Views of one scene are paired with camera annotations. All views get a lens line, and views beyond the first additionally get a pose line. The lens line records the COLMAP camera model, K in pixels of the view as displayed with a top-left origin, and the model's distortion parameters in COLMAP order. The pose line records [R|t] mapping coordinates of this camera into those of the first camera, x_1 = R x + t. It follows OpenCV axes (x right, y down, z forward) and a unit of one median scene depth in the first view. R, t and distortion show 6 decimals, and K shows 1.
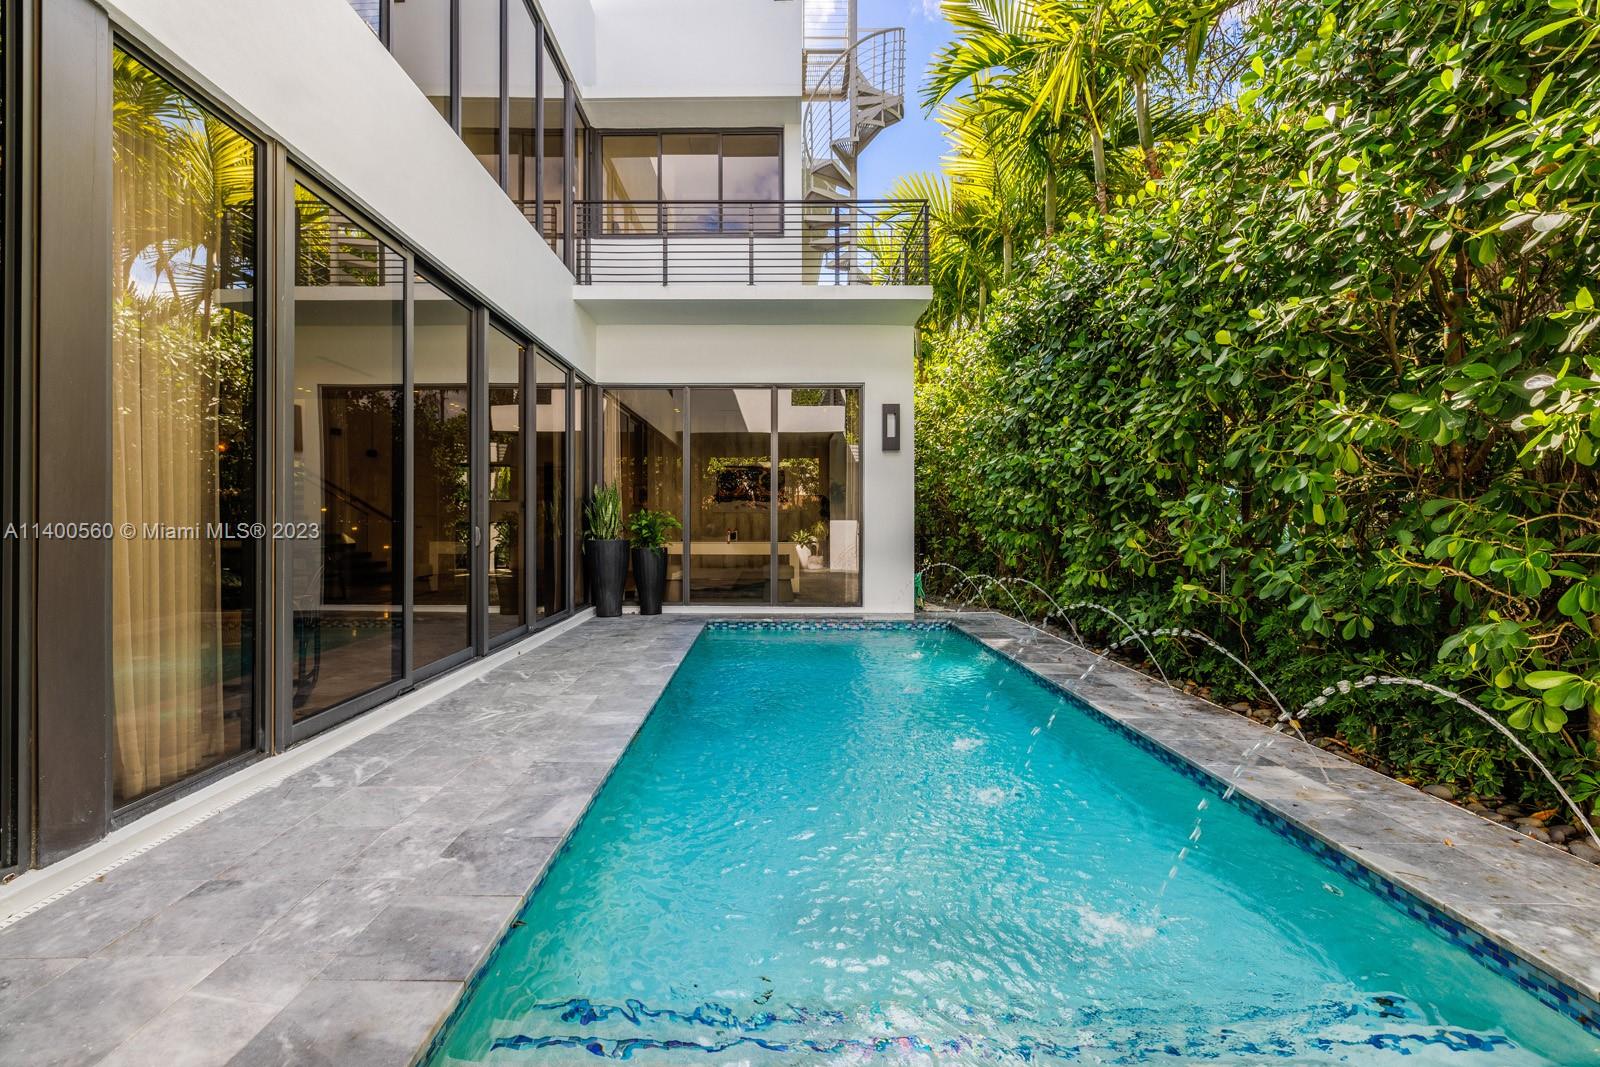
lens RADIAL K [[683.6, 0, 770.7], [0, 683.6, 533.7], [0, 0, 1]] dist [0.002974, -0.000492]
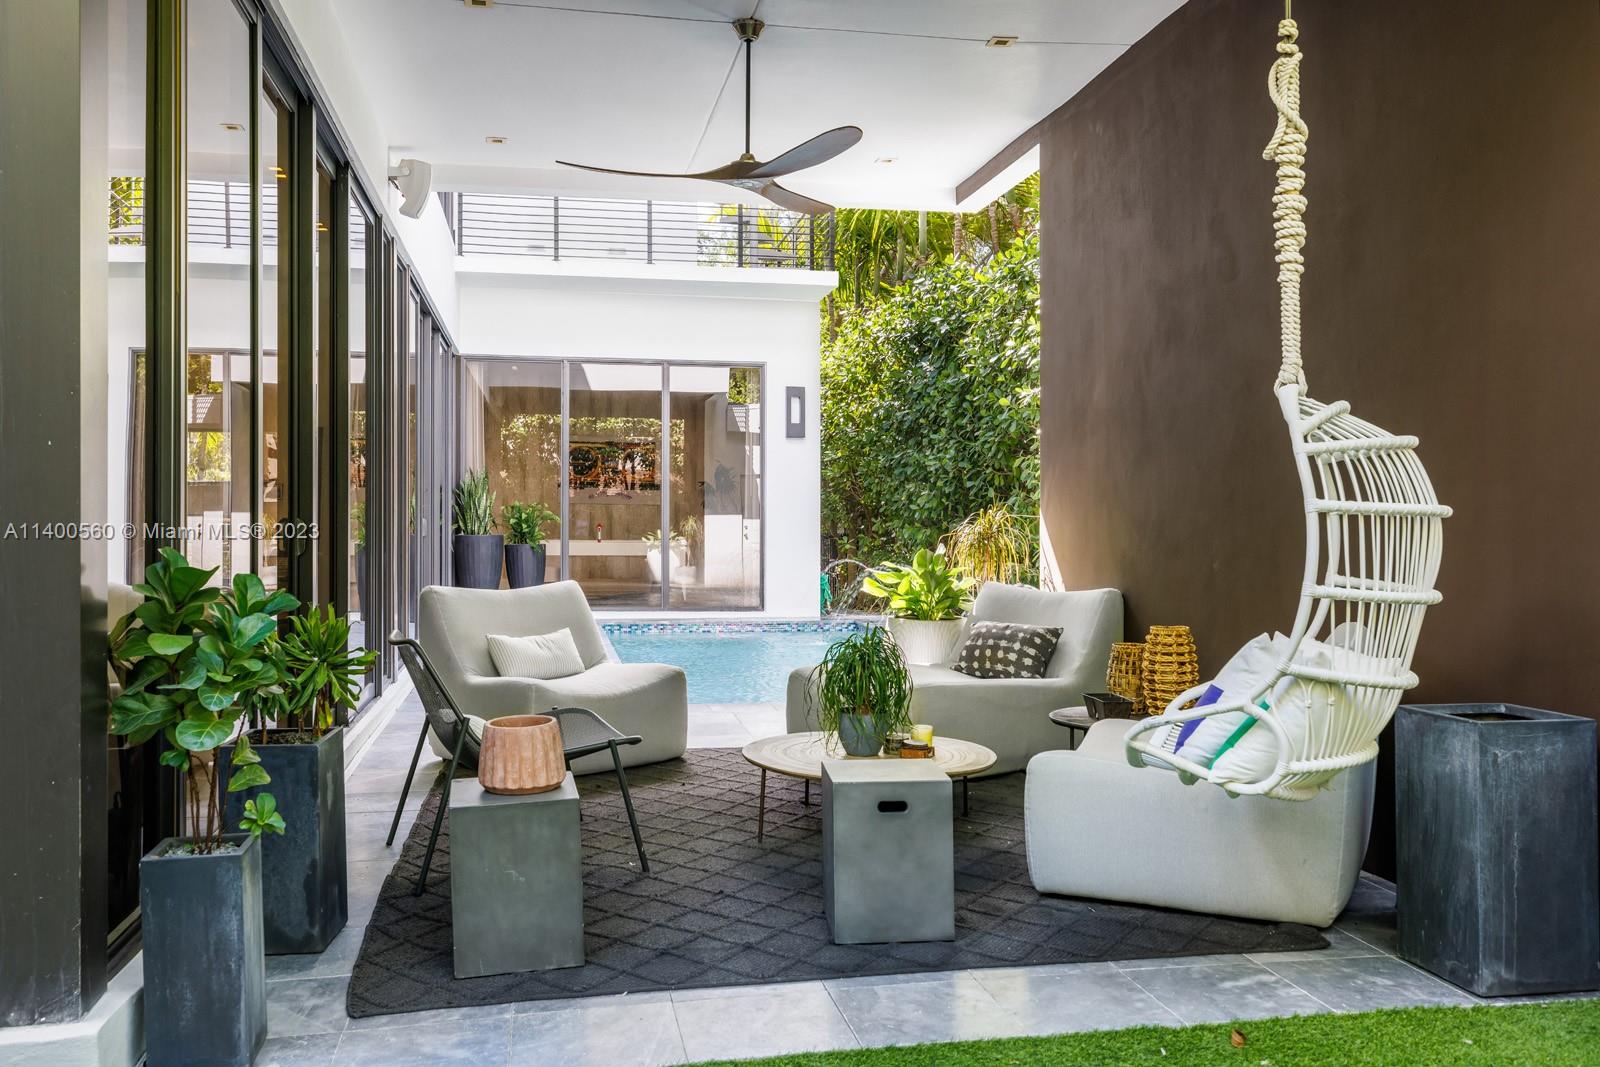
lens RADIAL K [[1412.3, 0, 801.2], [0, 1412.3, 532.3], [0, 0, 1]] dist [-0.003261, -0.000546]
pose [[0.982275, 0.000738, 0.187444, -0.174619], [0.000609, 0.999974, -0.007129, 0.017662], [-0.187445, 0.007117, 0.982249, -0.877627]]
